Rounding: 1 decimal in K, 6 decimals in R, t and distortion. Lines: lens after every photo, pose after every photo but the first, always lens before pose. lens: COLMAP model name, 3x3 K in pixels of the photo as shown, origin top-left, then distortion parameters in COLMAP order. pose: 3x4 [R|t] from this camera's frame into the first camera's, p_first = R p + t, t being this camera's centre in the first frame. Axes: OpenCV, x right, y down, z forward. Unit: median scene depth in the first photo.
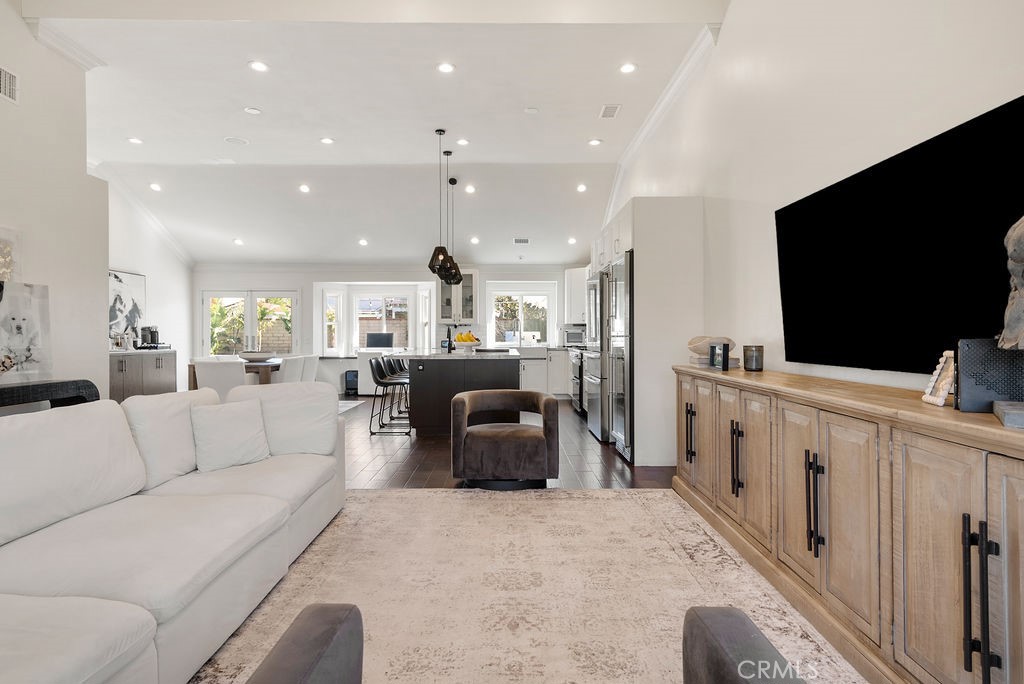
lens RADIAL K [[542.1, 0, 512.2], [0, 542.1, 338.1], [0, 0, 1]] dist [0.002128, 0.003120]
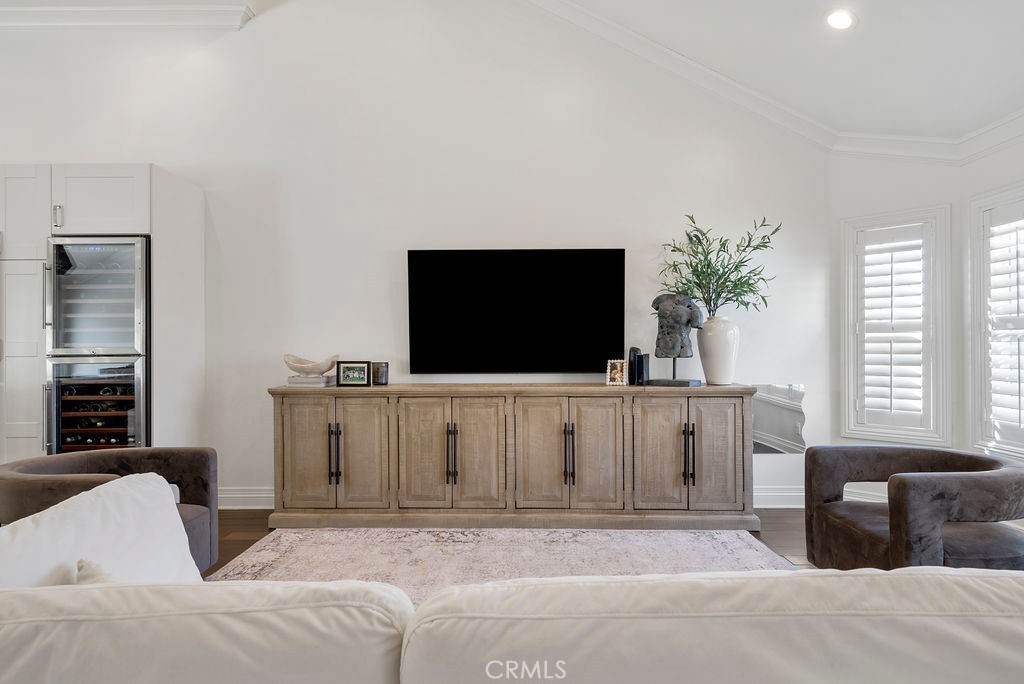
lens RADIAL K [[588.3, 0, 511.5], [0, 588.3, 341.5], [0, 0, 1]] dist [0.007086, 0.000484]
pose [[0.017727, 0.015921, 0.999716, -0.803394], [0.008238, 0.999837, -0.016069, -0.007817], [-0.999809, 0.008520, 0.017593, 0.734083]]
